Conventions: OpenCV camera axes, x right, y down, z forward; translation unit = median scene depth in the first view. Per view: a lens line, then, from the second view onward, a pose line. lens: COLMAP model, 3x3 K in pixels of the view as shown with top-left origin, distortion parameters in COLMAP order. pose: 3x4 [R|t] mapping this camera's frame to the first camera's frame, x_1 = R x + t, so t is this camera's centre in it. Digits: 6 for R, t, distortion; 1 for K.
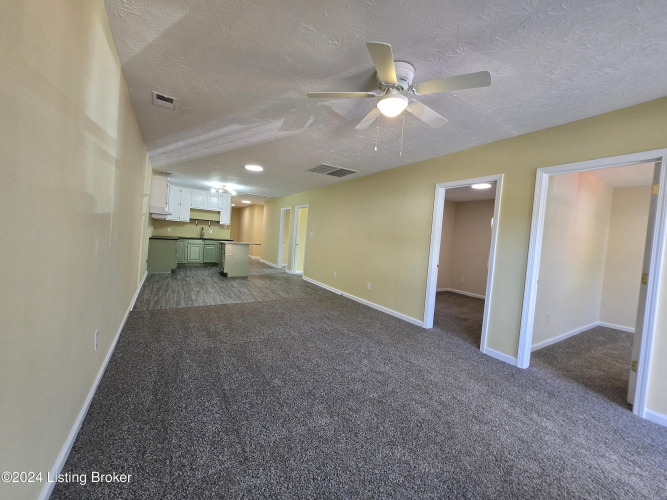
lens RADIAL K [[261.2, 0, 335.6], [0, 261.2, 247.5], [0, 0, 1]] dist [-0.007084, -0.000375]
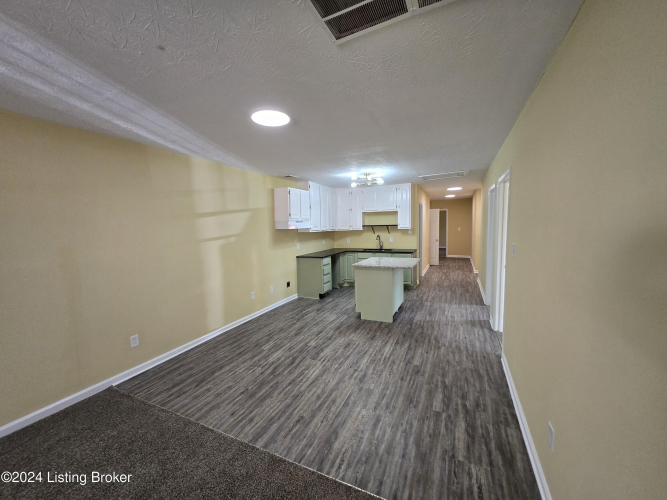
lens RADIAL K [[261.2, 0, 335.6], [0, 261.2, 247.5], [0, 0, 1]] dist [-0.007084, -0.000375]
pose [[0.537387, -0.008839, -0.843290, 0.078134], [0.028210, 0.999574, 0.007499, -0.061764], [0.842864, -0.027819, 0.537407, 0.592944]]
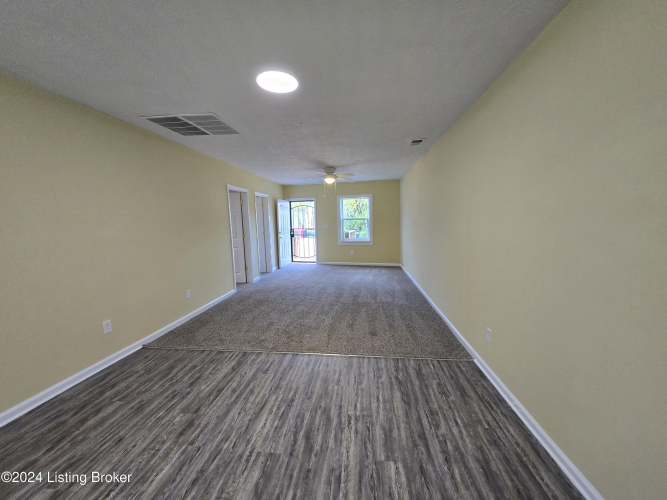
lens RADIAL K [[261.2, 0, 335.6], [0, 261.2, 247.5], [0, 0, 1]] dist [-0.007084, -0.000375]
pose [[-0.782287, -0.119208, 0.611405, -0.456894], [-0.010533, 0.983909, 0.178360, -0.088635], [-0.622829, 0.133089, -0.770955, 0.897861]]
